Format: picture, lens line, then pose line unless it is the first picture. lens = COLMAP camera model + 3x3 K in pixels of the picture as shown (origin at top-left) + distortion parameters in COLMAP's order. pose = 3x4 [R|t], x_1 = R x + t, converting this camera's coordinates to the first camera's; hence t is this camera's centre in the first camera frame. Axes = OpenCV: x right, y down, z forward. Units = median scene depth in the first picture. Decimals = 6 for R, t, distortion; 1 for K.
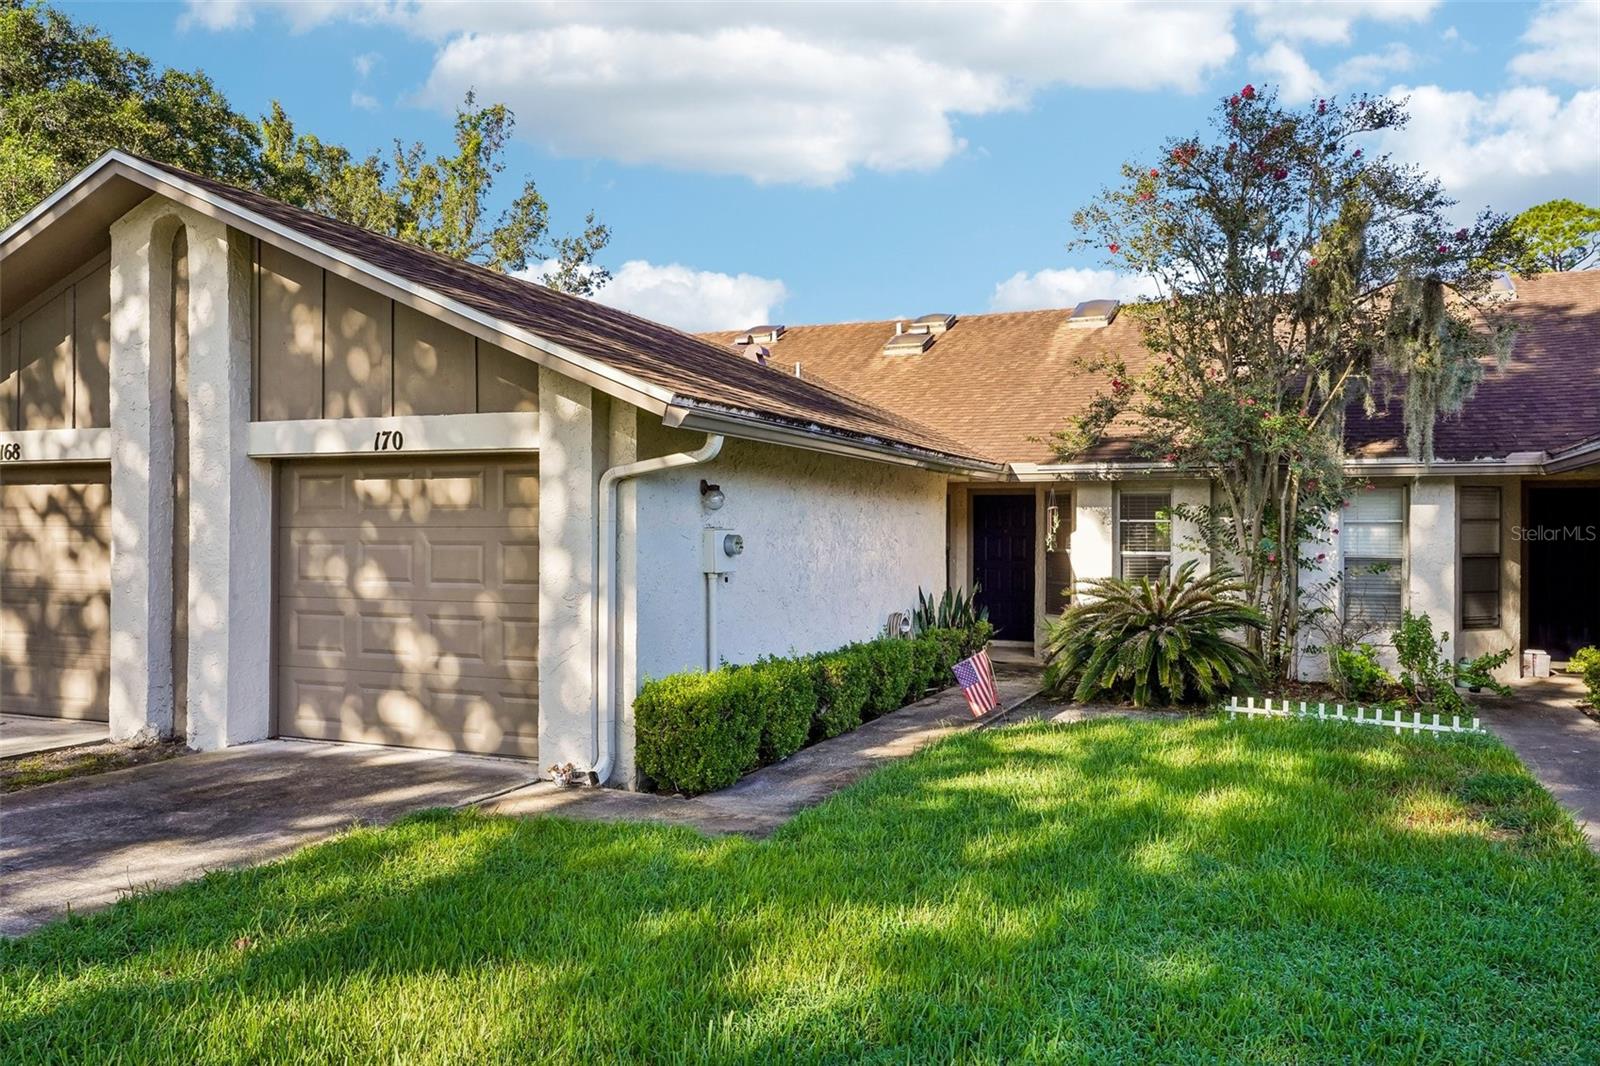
lens RADIAL K [[1226.0, 0, 800.0], [0, 1226.0, 533.0], [0, 0, 1]] dist [-0.000482, 0.002453]
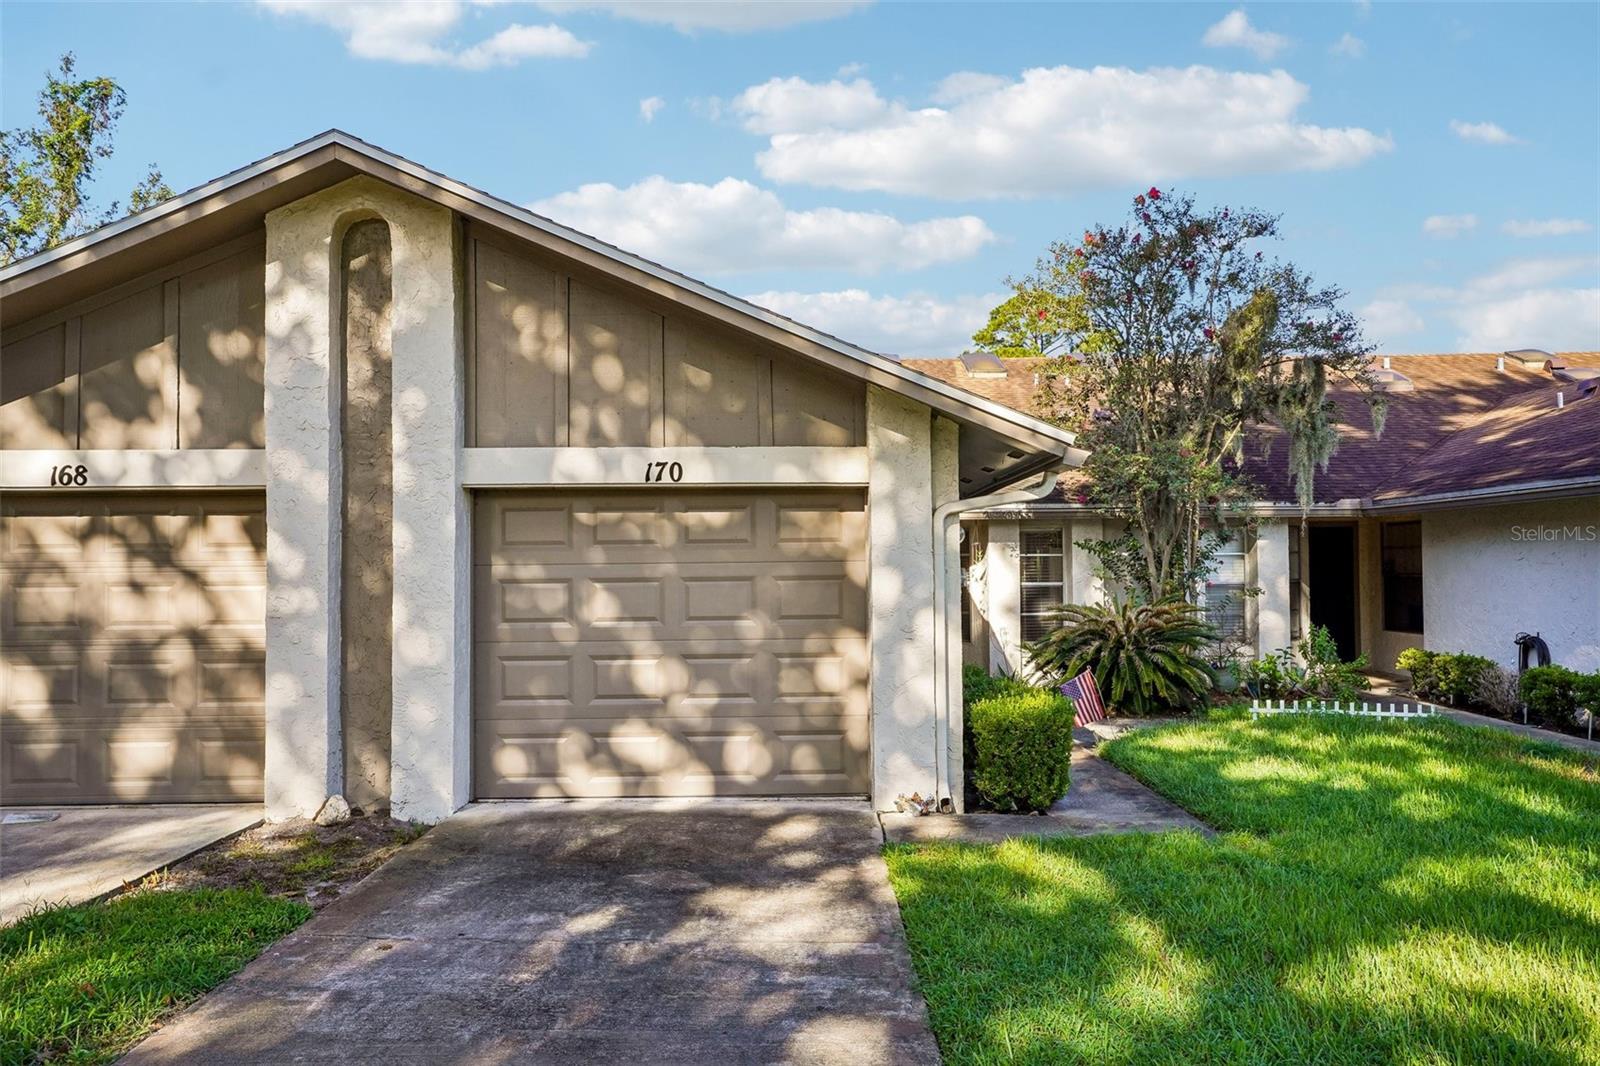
lens RADIAL K [[1222.8, 0, 799.9], [0, 1222.8, 509.3], [0, 0, 1]] dist [0.067318, 0.003567]
pose [[0.925288, 0.017321, 0.378869, -0.503431], [0.003670, 0.998501, -0.054612, 0.013578], [-0.379247, 0.051922, 0.923838, 0.049469]]
